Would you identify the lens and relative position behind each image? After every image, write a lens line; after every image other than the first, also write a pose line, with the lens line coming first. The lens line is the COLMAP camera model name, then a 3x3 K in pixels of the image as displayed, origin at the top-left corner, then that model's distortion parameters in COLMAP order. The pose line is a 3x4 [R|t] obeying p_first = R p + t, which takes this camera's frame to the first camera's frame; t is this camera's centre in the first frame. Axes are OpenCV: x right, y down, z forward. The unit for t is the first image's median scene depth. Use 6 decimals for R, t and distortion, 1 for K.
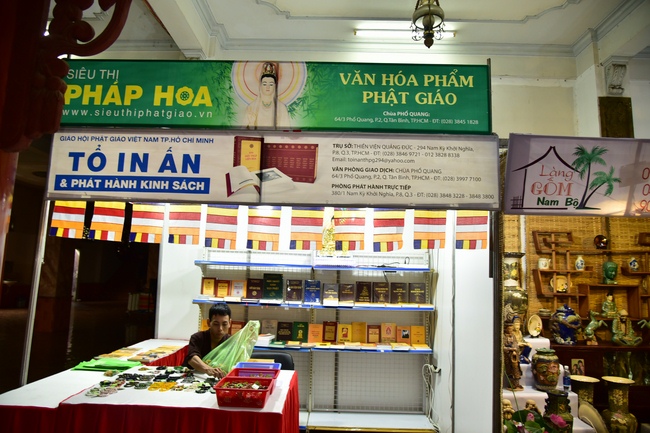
lens RADIAL K [[440.6, 0, 325.7], [0, 440.6, 214.9], [0, 0, 1]] dist [-0.042283, 0.007240]
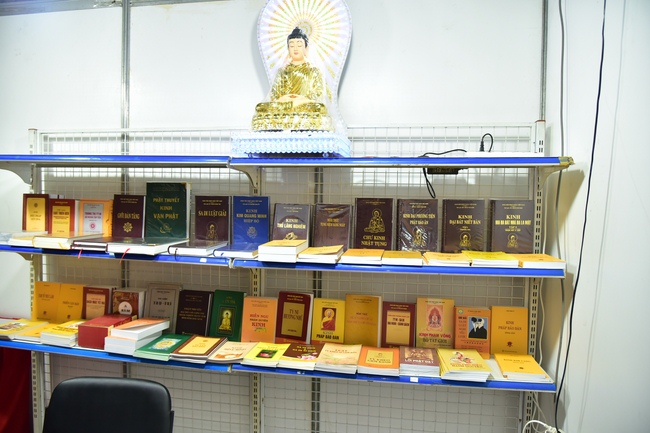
lens RADIAL K [[440.6, 0, 322.7], [0, 440.6, 216.7], [0, 0, 1]] dist [-0.042283, 0.007240]
pose [[0.989787, -0.006565, -0.142406, 0.098925], [0.031822, 0.983907, 0.175822, 0.097351], [0.138960, -0.178558, 0.974067, 0.606724]]
